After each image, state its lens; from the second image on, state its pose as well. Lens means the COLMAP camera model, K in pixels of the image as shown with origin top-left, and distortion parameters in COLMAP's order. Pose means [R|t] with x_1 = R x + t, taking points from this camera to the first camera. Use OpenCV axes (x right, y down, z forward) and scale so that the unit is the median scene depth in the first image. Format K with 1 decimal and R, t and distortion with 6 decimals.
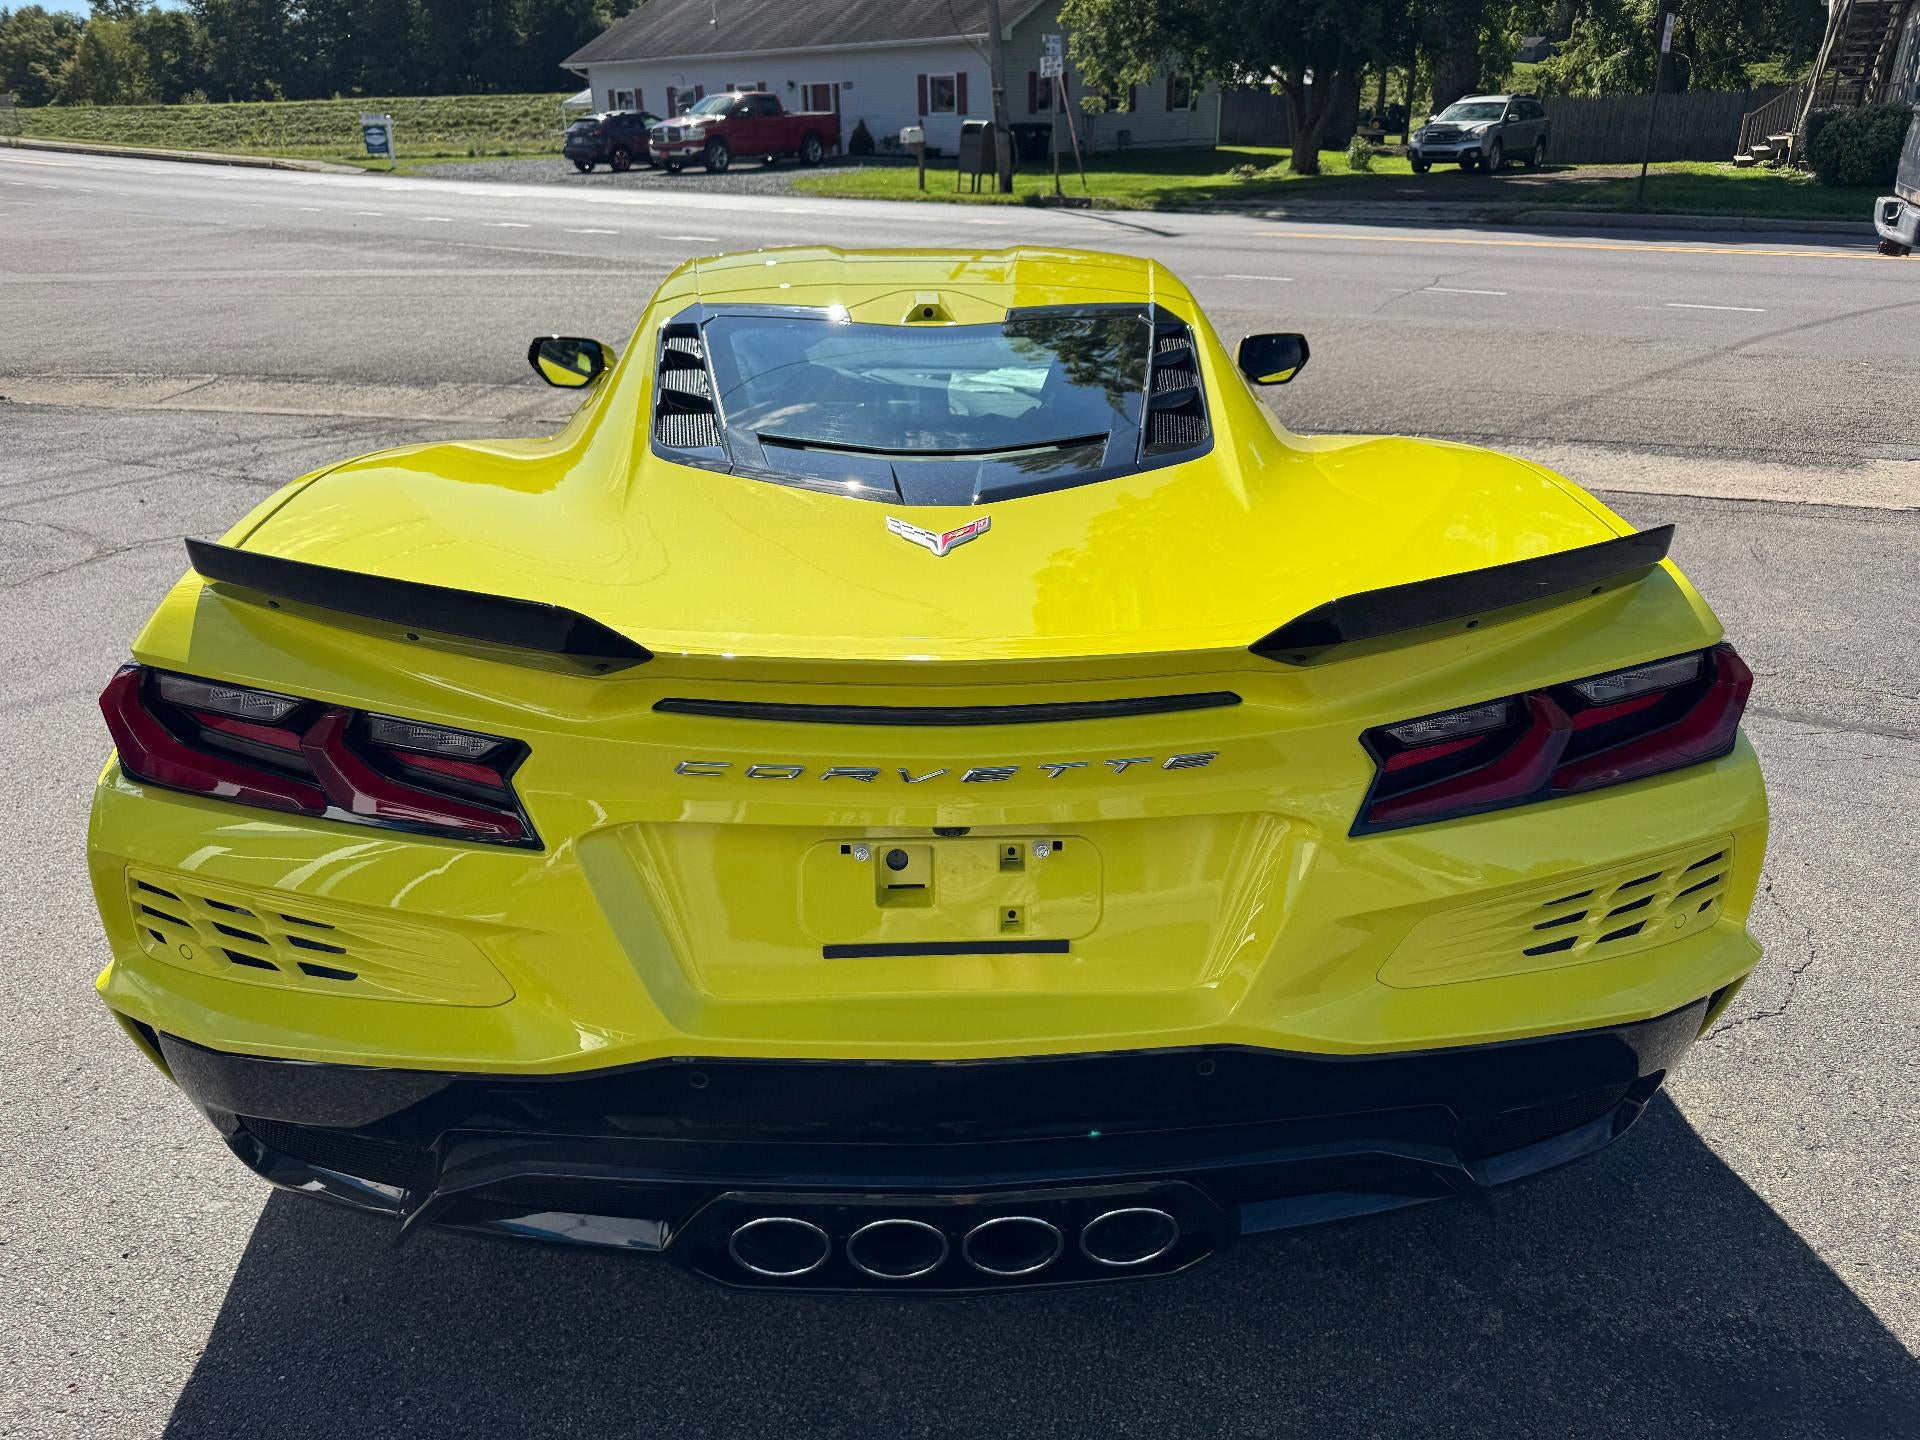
lens RADIAL K [[1385.4, 0, 981.9], [0, 1385.4, 717.8], [0, 0, 1]] dist [-0.006893, -0.001782]
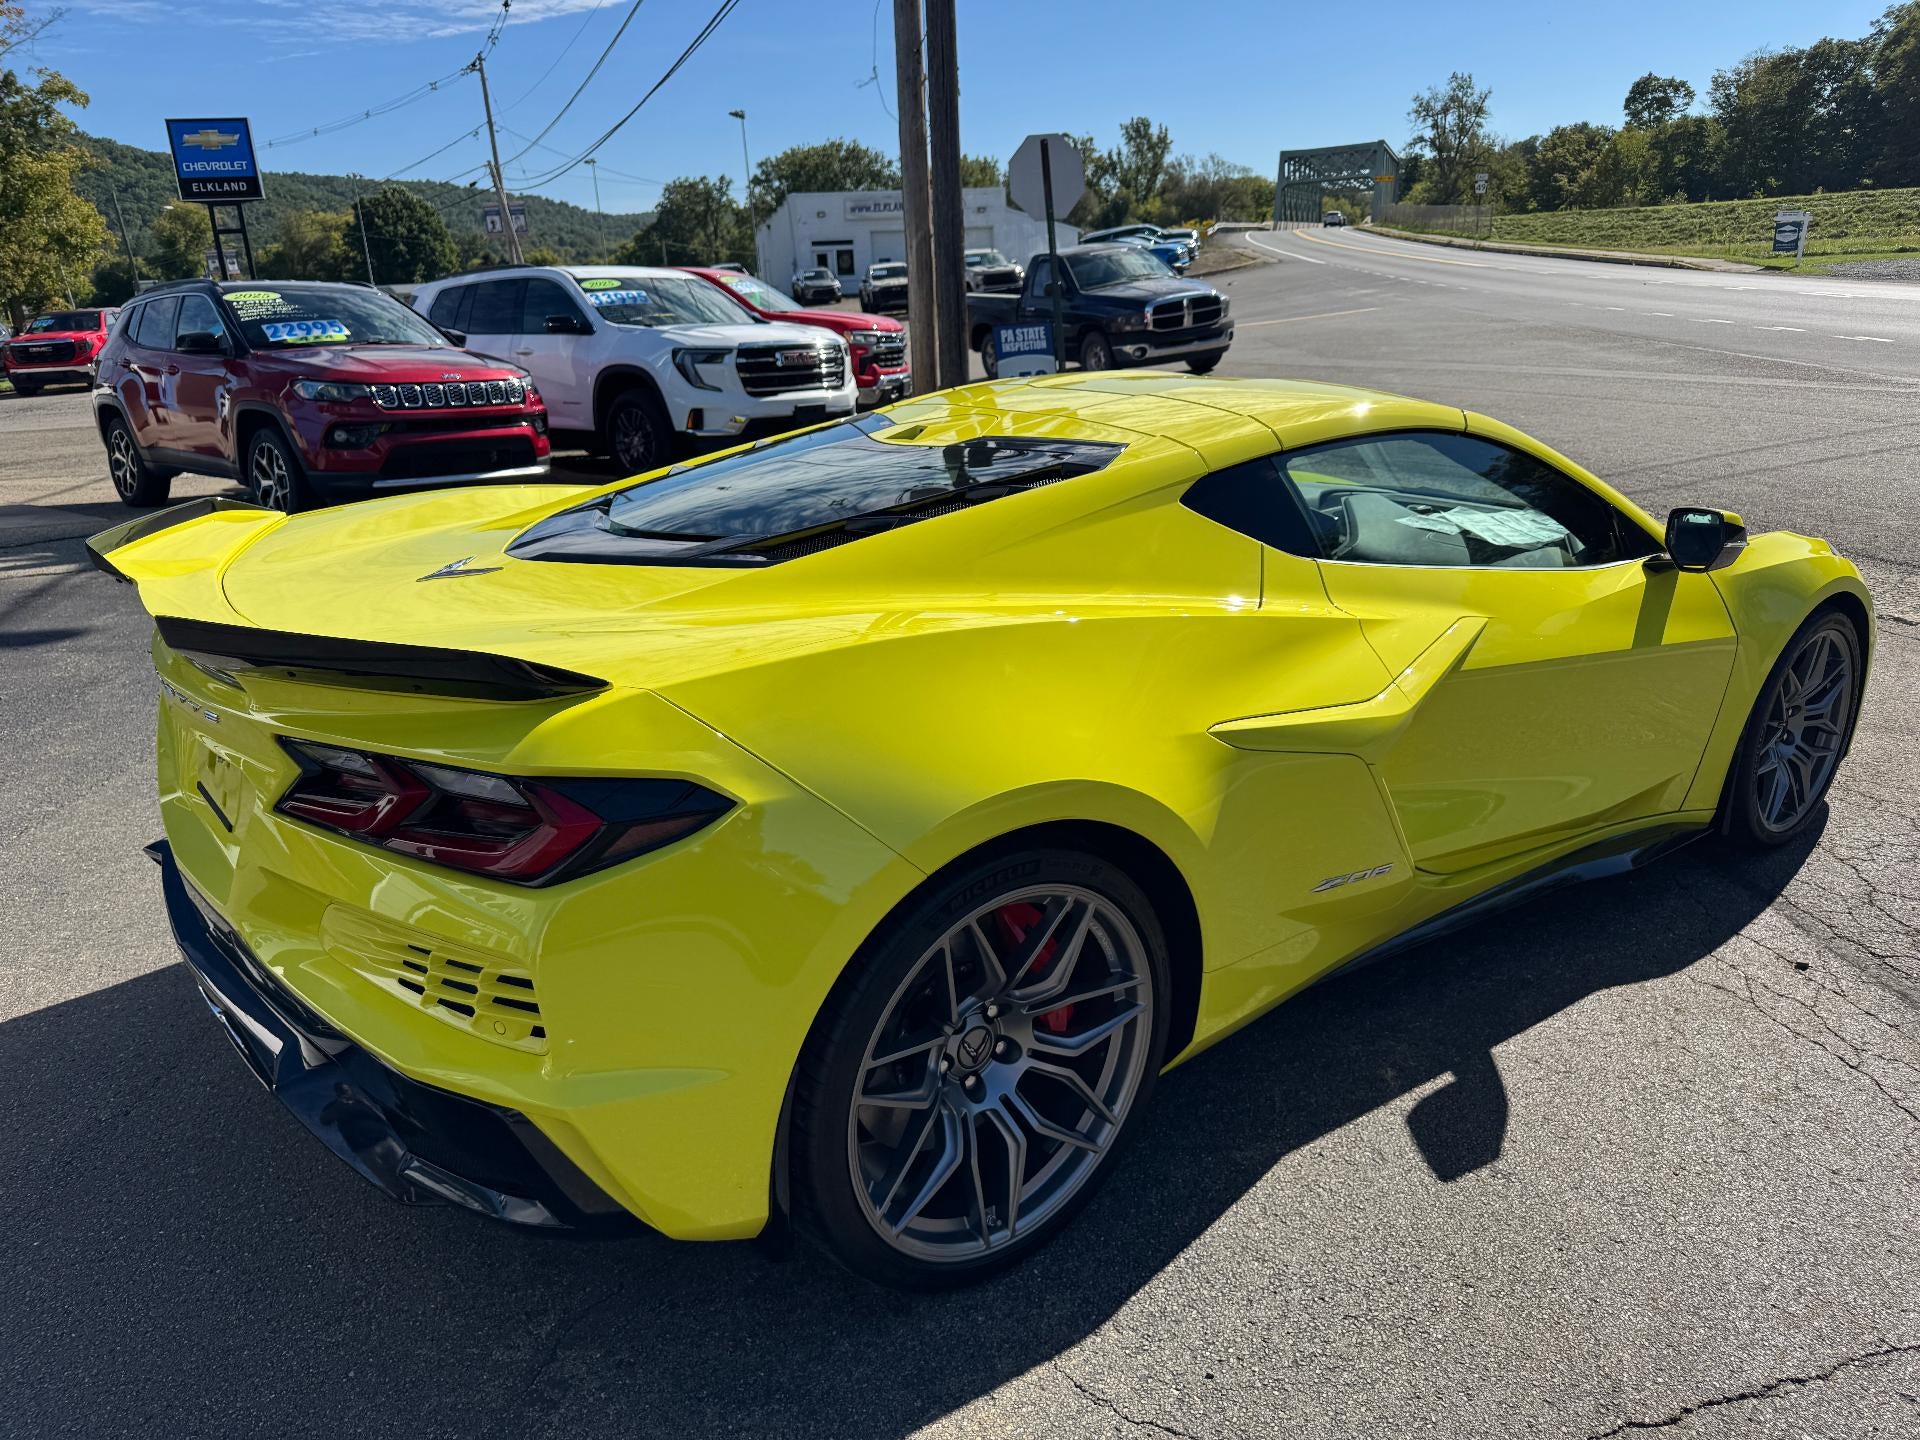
lens RADIAL K [[1385.6, 0, 966.7], [0, 1385.6, 720.2], [0, 0, 1]] dist [0.004361, -0.004119]
pose [[0.583879, 0.242549, -0.774761, 0.050772], [-0.289514, 0.953790, 0.080411, -0.009127], [0.758463, 0.177354, 0.627120, 0.019362]]
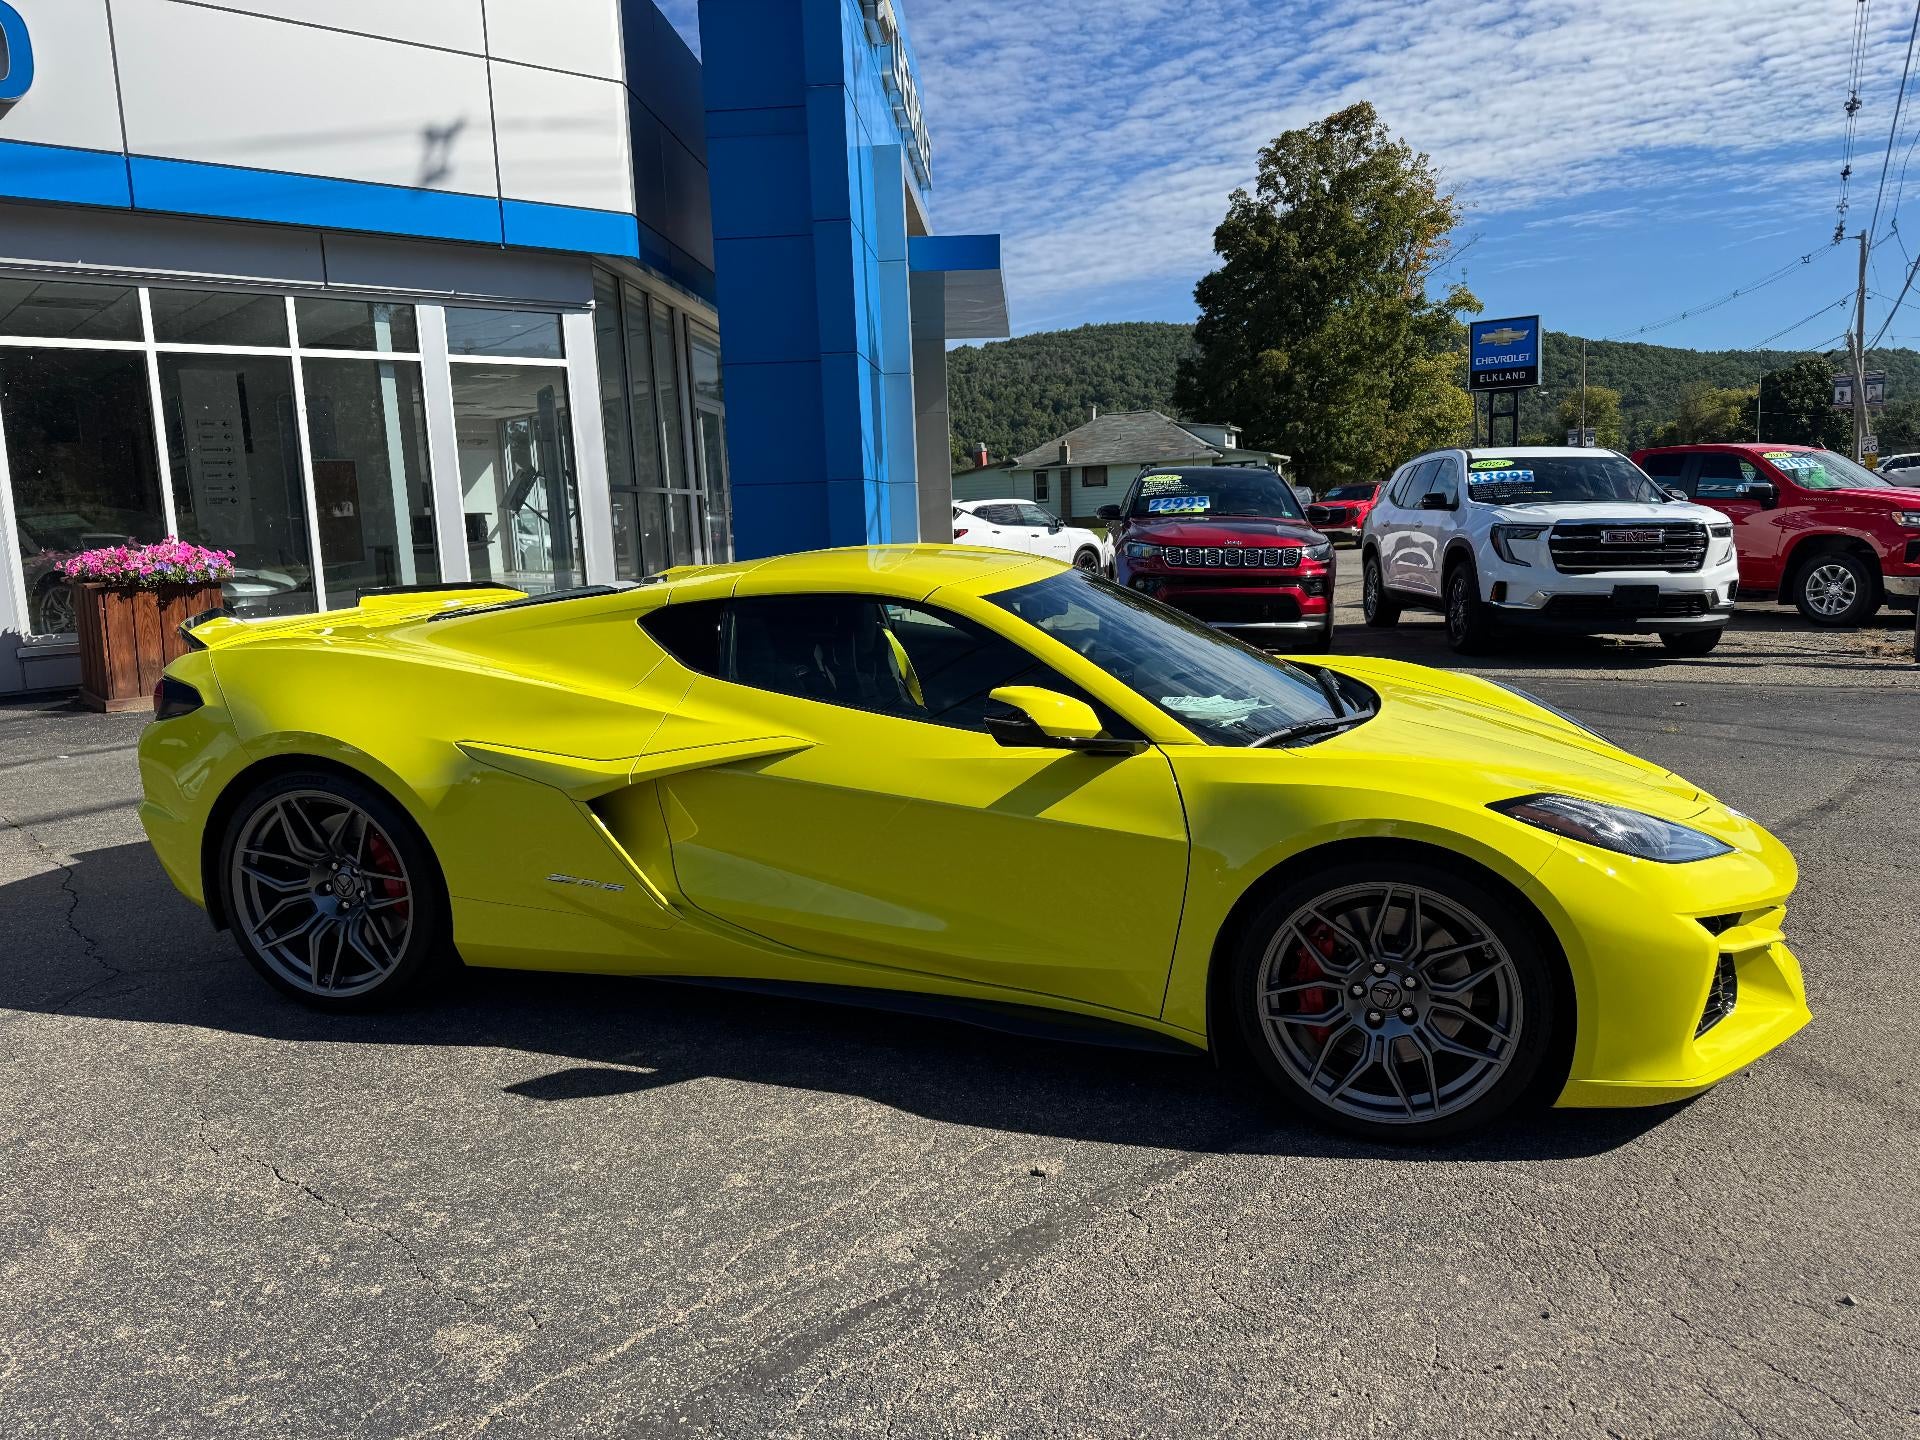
lens RADIAL K [[1350.7, 0, 954.9], [0, 1350.7, 720.8], [0, 0, 1]] dist [0.083908, -0.119251]
pose [[-0.298443, 0.177579, -0.937762, 0.082303], [-0.335617, 0.900263, 0.277288, -0.039125], [0.893472, 0.397483, -0.209079, 0.095779]]
